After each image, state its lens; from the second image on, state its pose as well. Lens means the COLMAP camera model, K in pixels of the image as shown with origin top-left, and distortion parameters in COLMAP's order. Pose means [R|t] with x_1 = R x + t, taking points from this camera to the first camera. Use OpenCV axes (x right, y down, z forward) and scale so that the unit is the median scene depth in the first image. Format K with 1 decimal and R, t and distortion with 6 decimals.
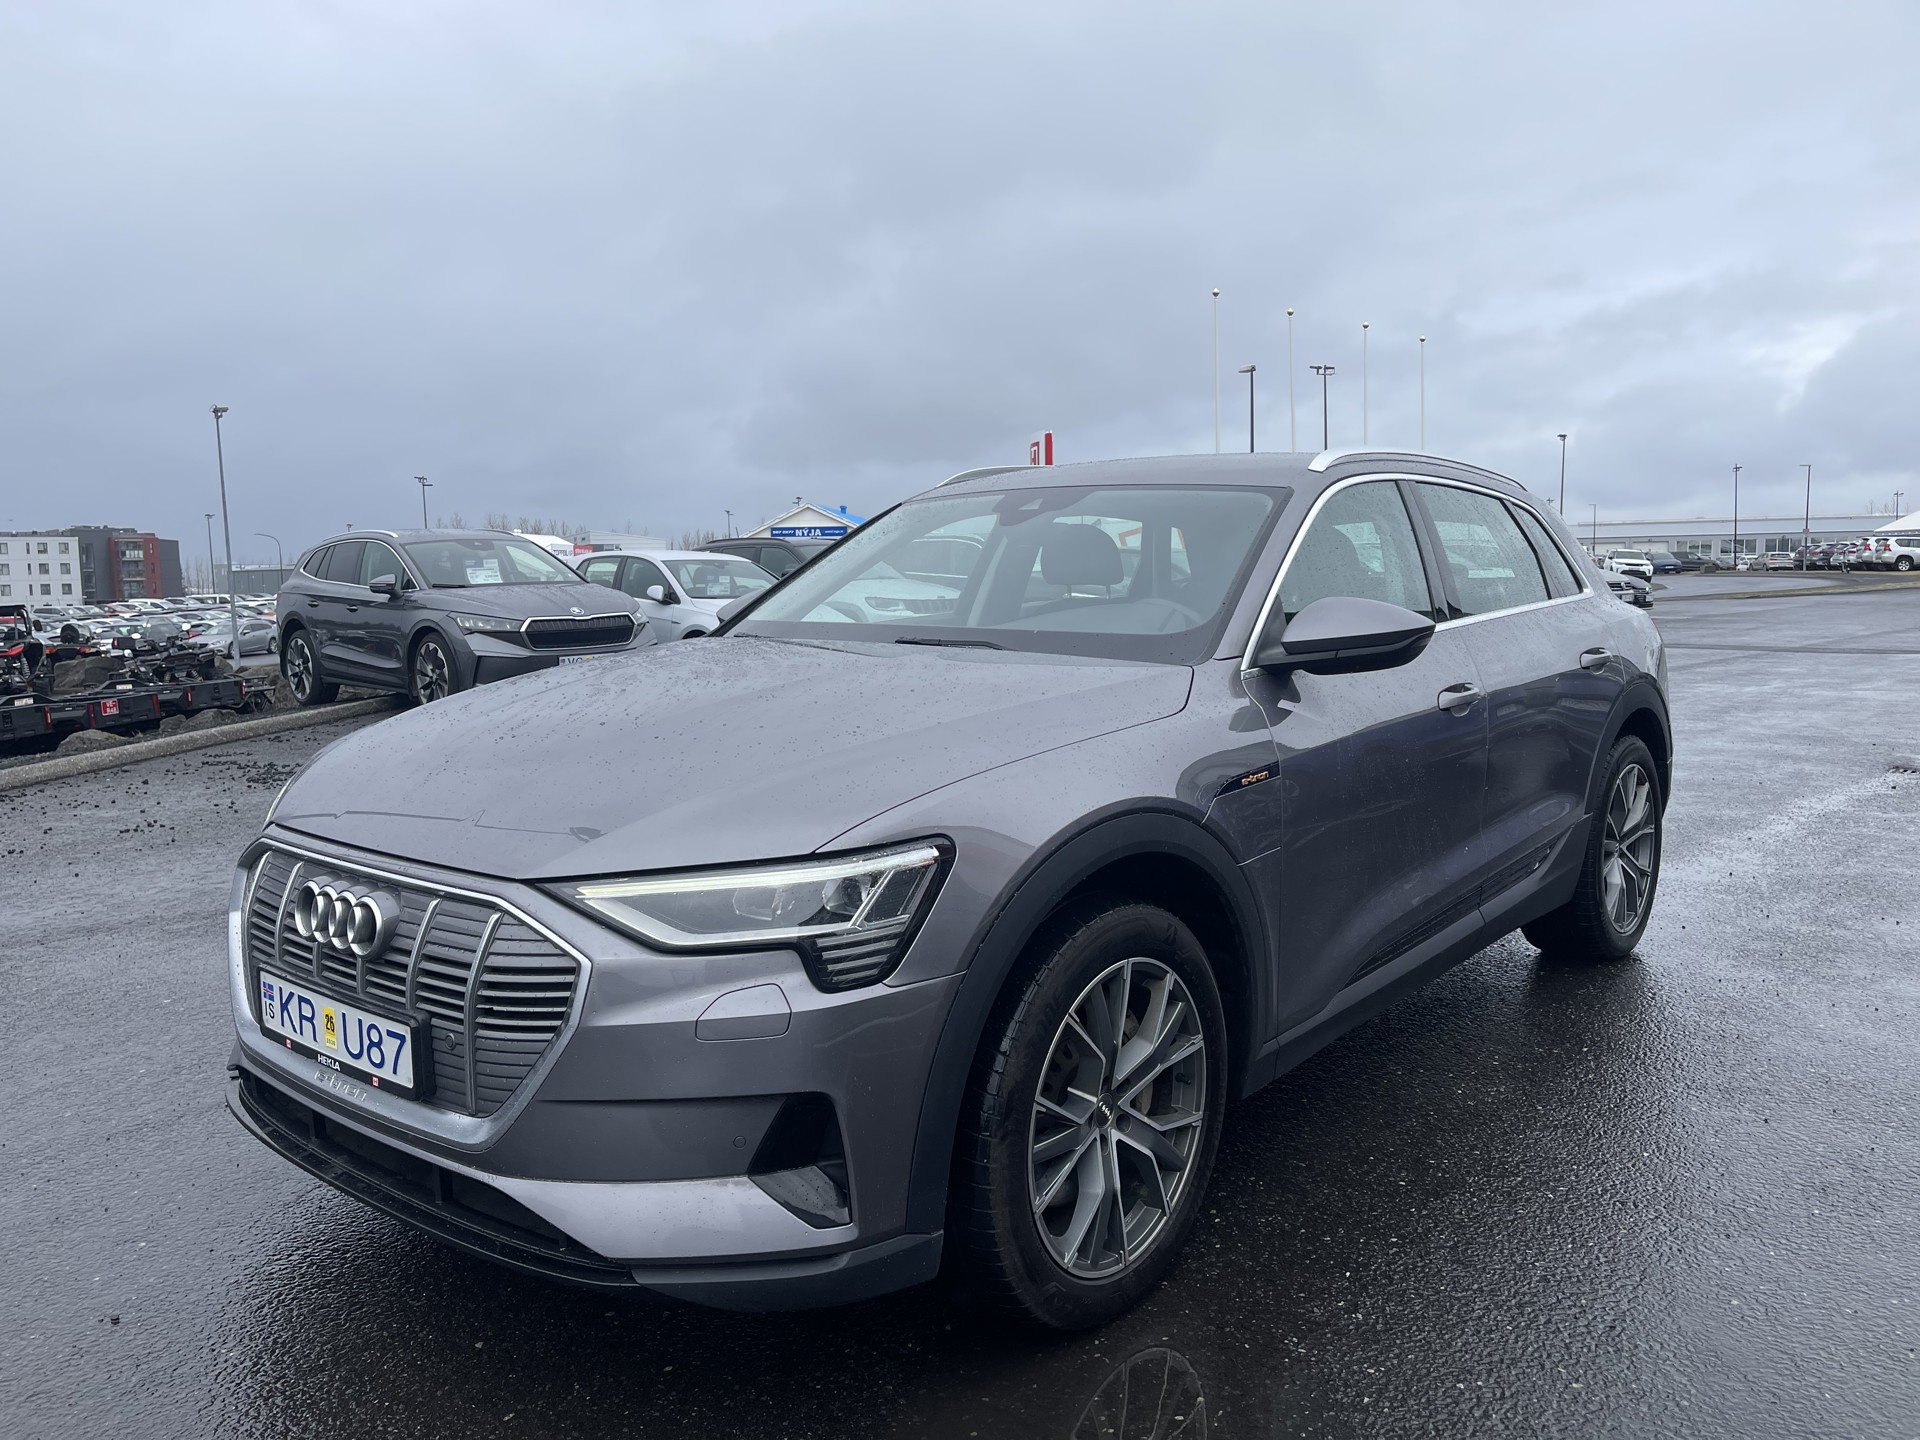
lens RADIAL K [[1480.0, 0, 960.0], [0, 1480.0, 720.0], [0, 0, 1]] dist [0.075715, -0.078058]
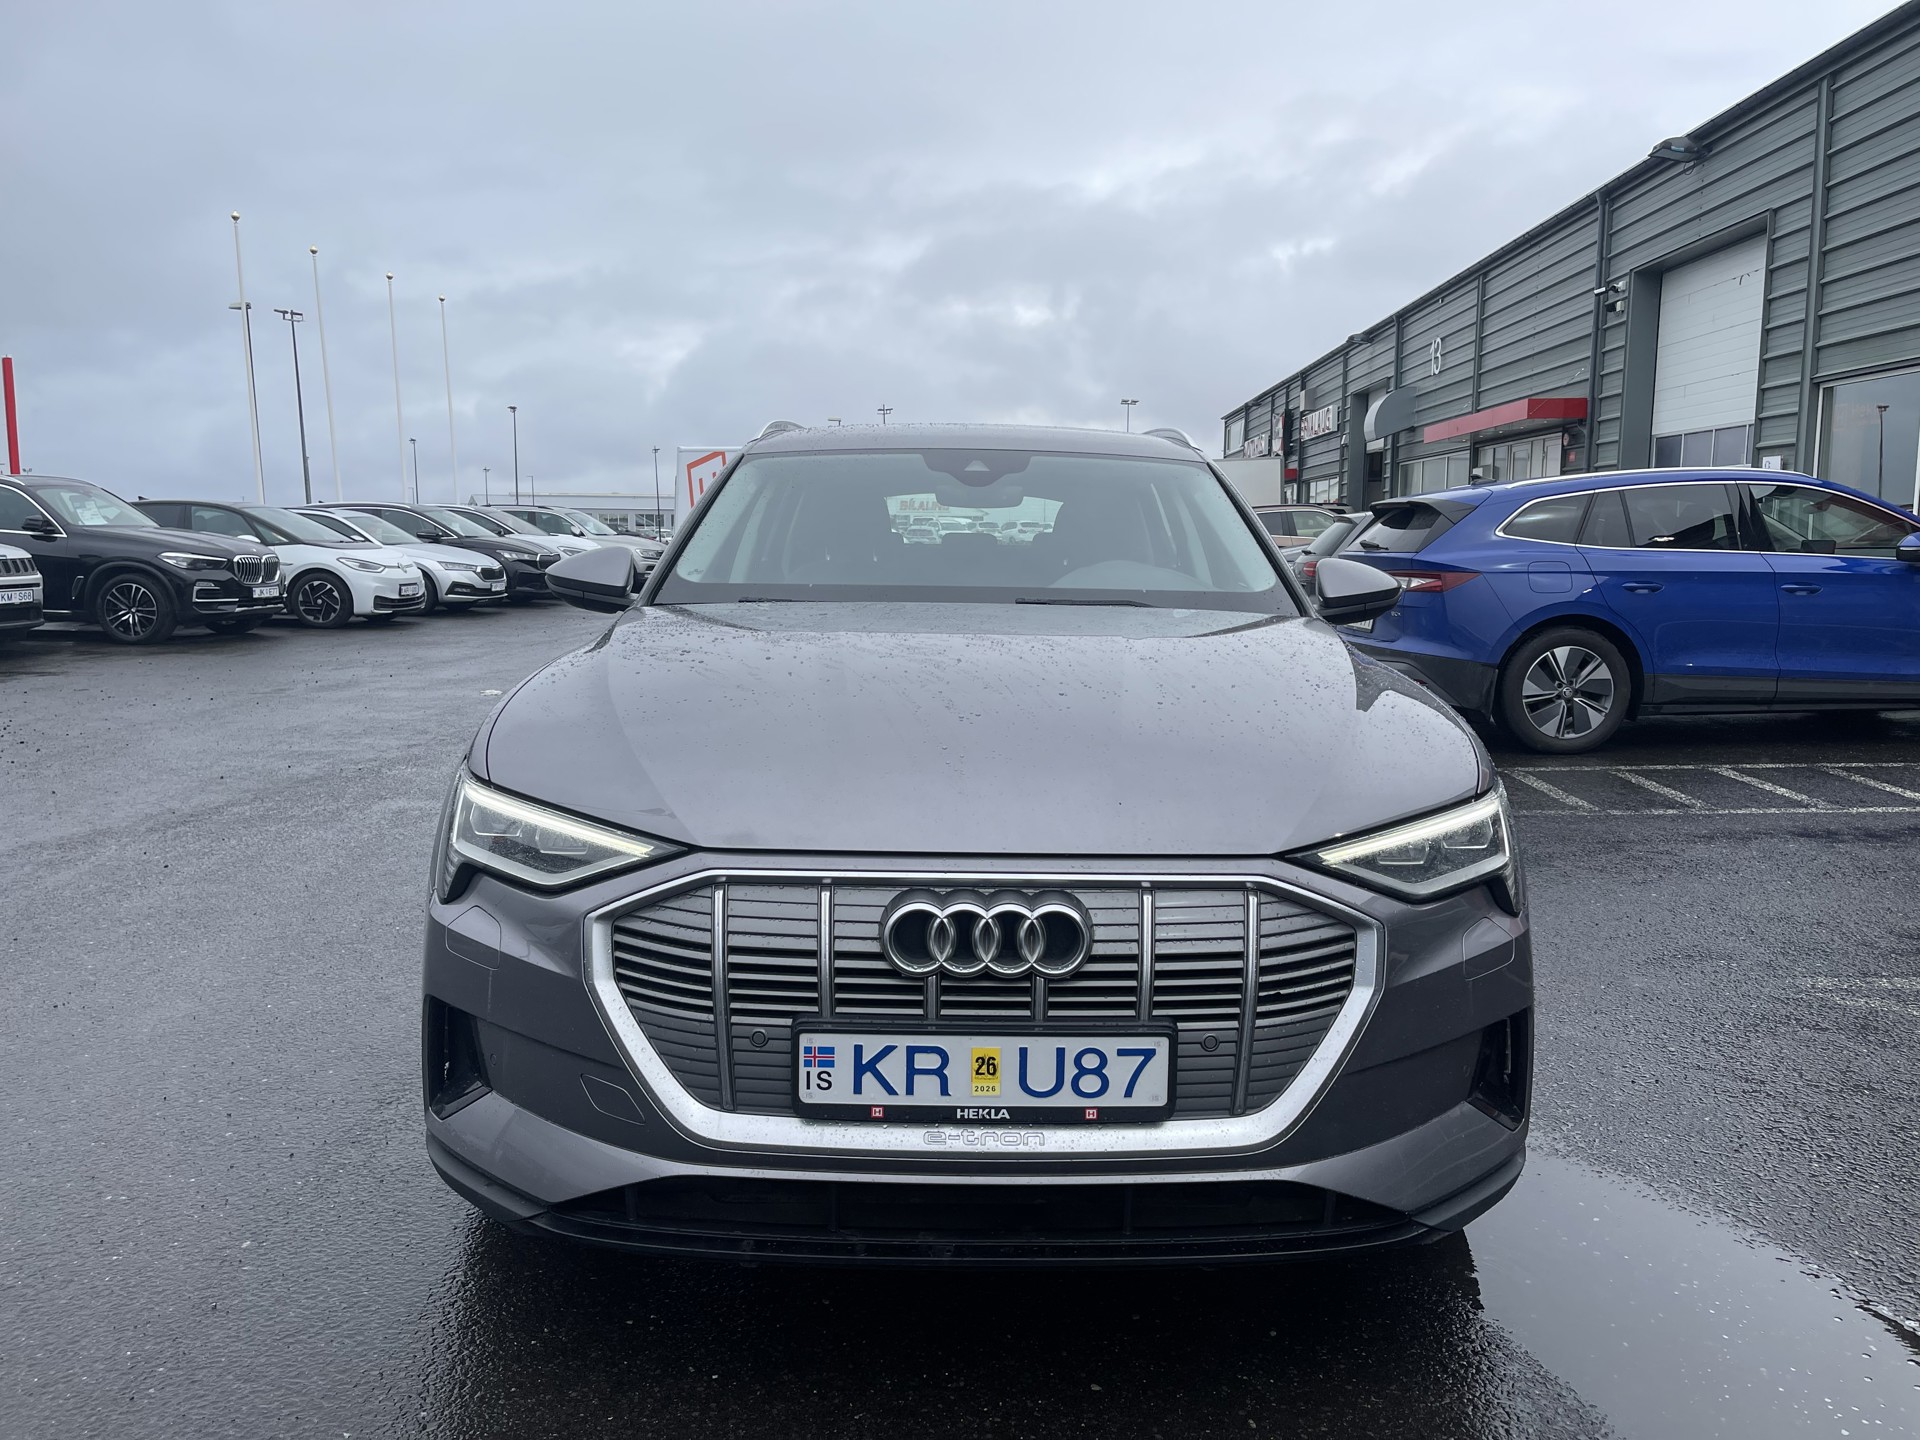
lens RADIAL K [[1458.9, 0, 986.2], [0, 1458.9, 713.3], [0, 0, 1]] dist [0.078392, -0.077565]
pose [[0.740811, -0.063920, 0.668666, -0.715748], [0.051002, 0.997941, 0.038892, -0.018512], [-0.669775, 0.005292, 0.742546, 0.297820]]
